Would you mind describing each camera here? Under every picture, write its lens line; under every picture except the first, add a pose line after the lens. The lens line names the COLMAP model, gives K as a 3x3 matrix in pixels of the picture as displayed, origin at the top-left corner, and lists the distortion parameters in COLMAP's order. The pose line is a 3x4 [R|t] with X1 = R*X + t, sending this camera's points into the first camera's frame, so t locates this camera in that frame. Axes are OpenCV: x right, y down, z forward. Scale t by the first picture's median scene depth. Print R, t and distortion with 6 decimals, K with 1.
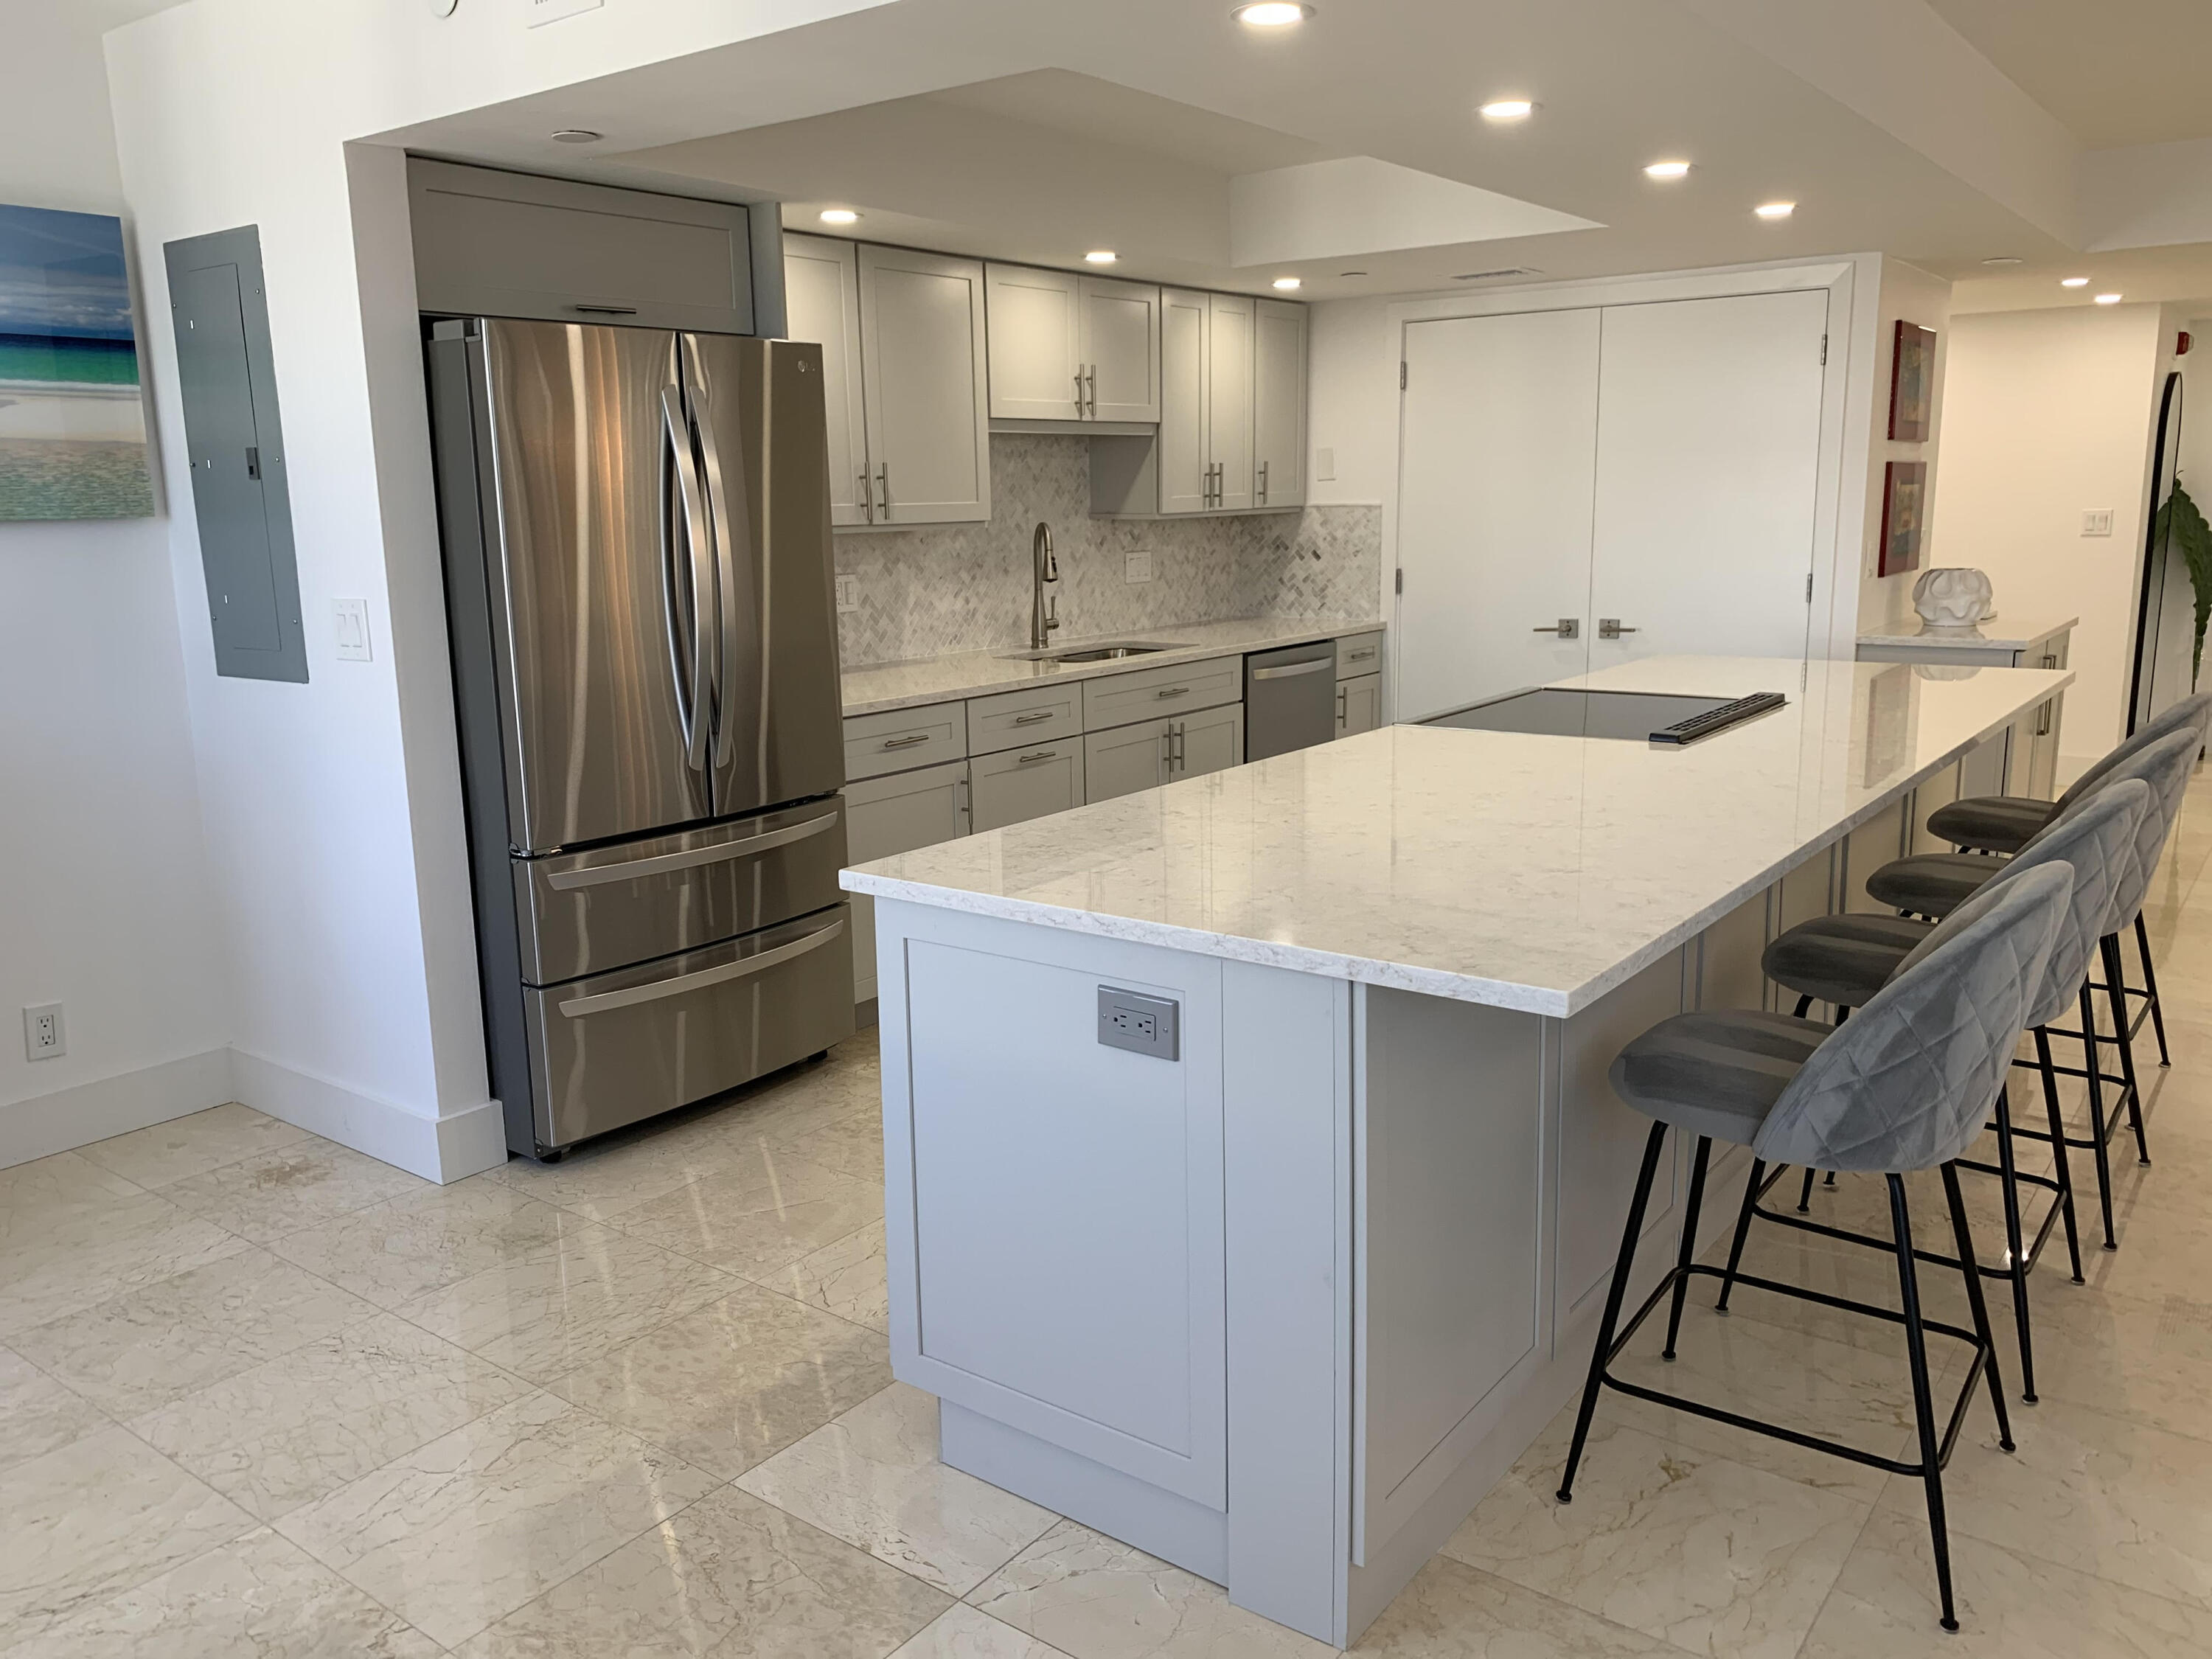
lens RADIAL K [[1705.5, 0, 1096.1], [0, 1705.5, 838.1], [0, 0, 1]] dist [0.021398, -0.027859]
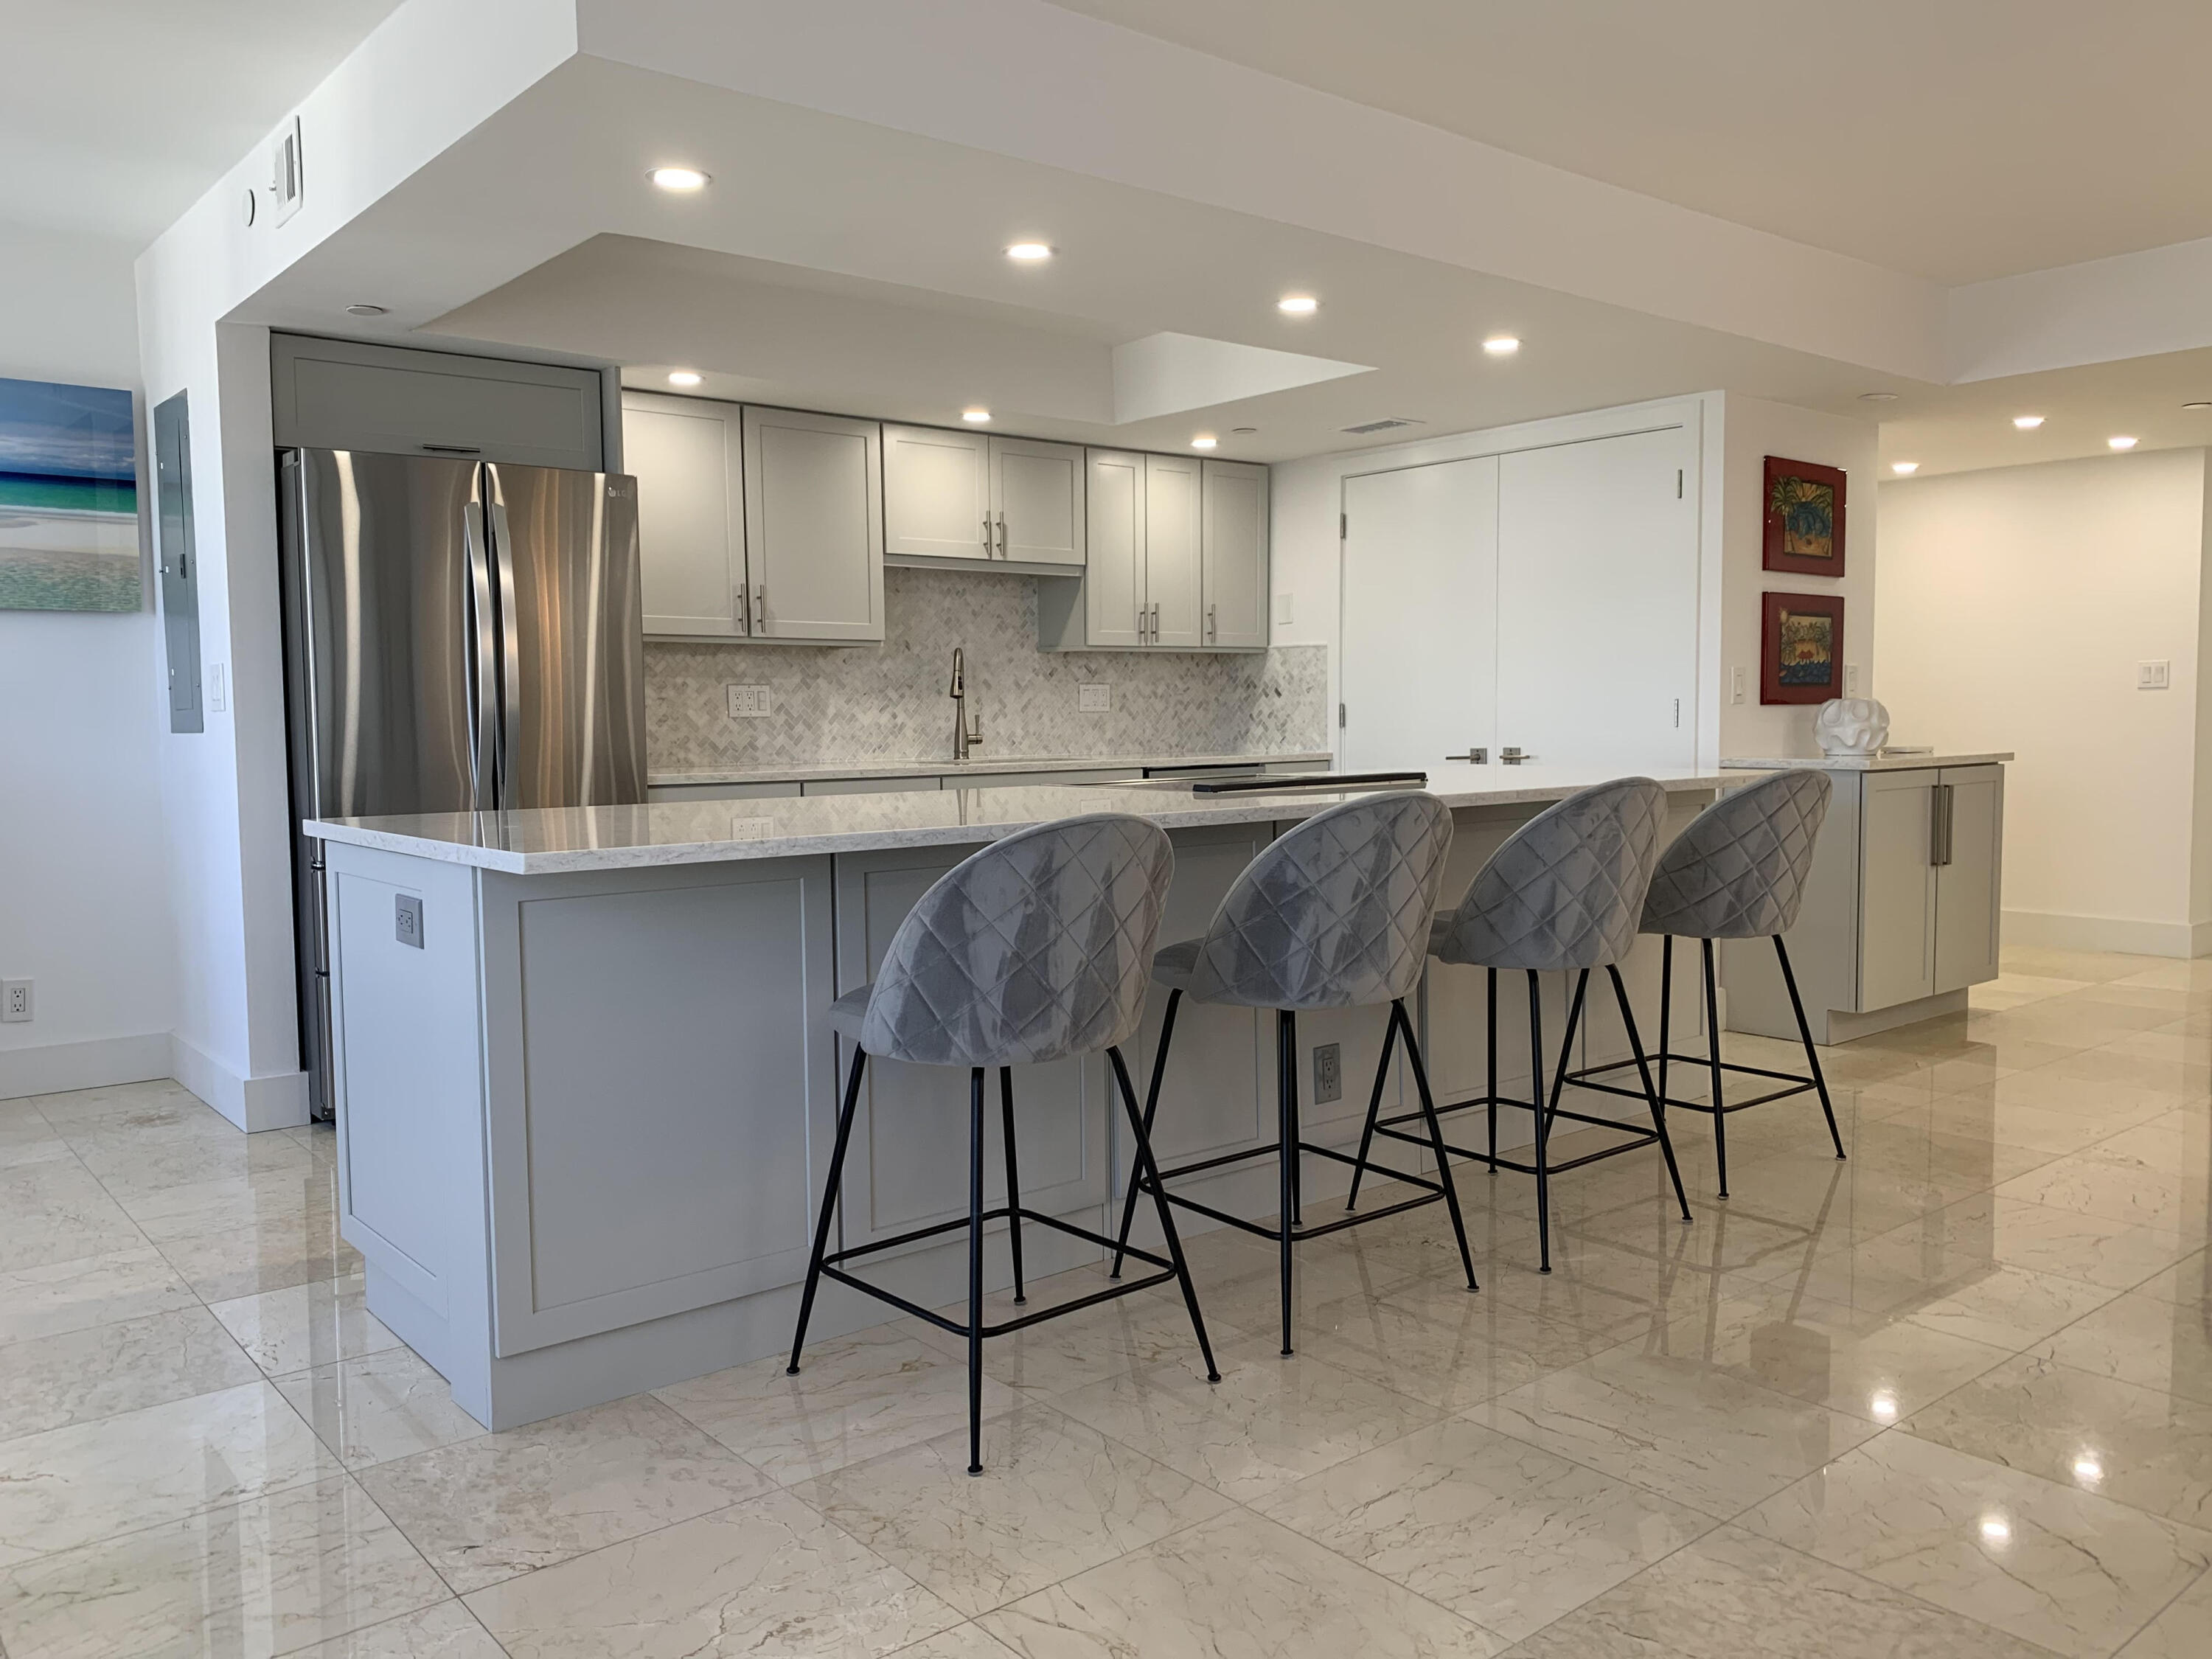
lens RADIAL K [[1705.5, 0, 1105.4], [0, 1705.5, 828.0], [0, 0, 1]] dist [0.021398, -0.027859]
pose [[0.972584, 0.024992, -0.231203, 0.328274], [-0.054876, 0.990796, -0.123743, 0.067750], [0.225982, 0.133038, 0.965004, -0.052727]]
